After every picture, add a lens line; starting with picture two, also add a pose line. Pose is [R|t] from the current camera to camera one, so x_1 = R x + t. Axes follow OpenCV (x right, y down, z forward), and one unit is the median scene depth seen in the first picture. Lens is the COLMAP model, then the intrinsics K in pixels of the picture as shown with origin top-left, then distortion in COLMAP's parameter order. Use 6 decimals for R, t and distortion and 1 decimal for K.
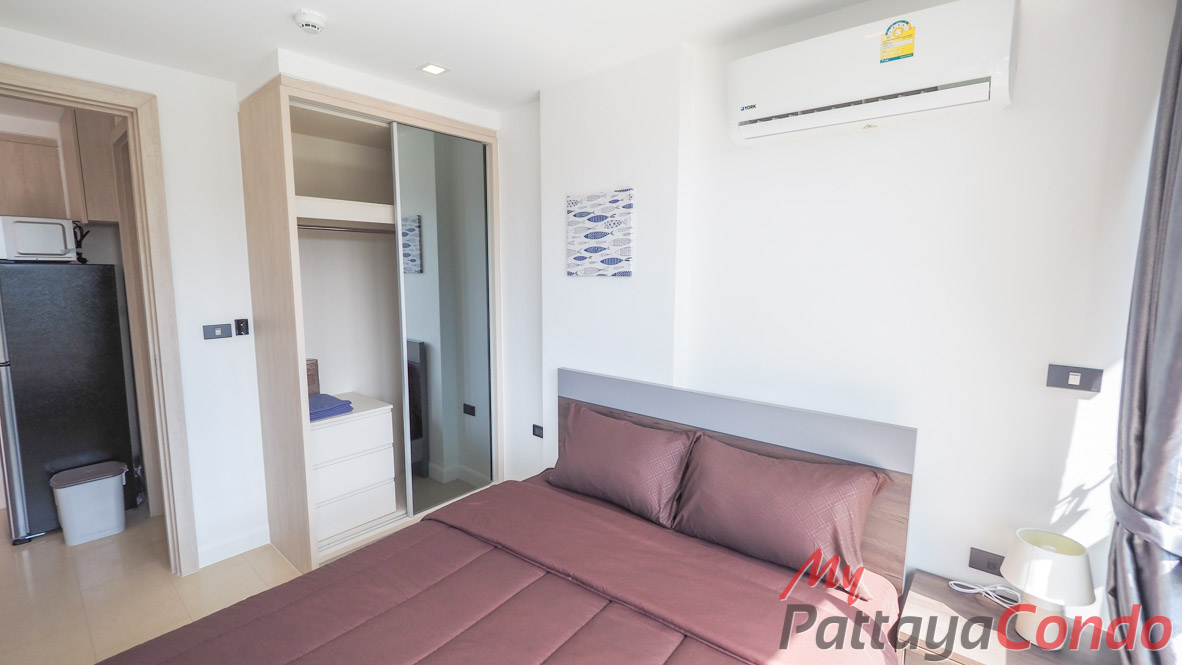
lens RADIAL K [[499.1, 0, 591.1], [0, 499.1, 330.8], [0, 0, 1]] dist [-0.018397, -0.001328]
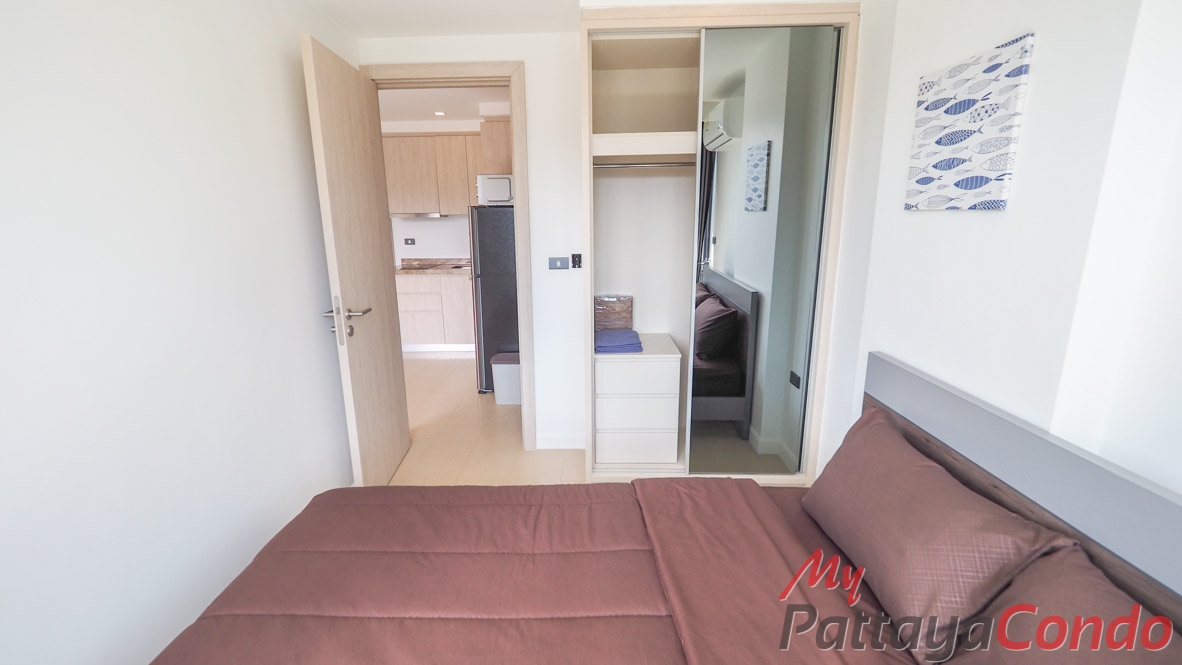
lens RADIAL K [[499.1, 0, 589.3], [0, 499.1, 334.2], [0, 0, 1]] dist [-0.018397, -0.001328]
pose [[0.611421, 0.172840, -0.772198, 0.232235], [-0.078259, 0.984278, 0.158345, -0.025669], [0.787426, -0.036384, 0.615335, 0.313044]]
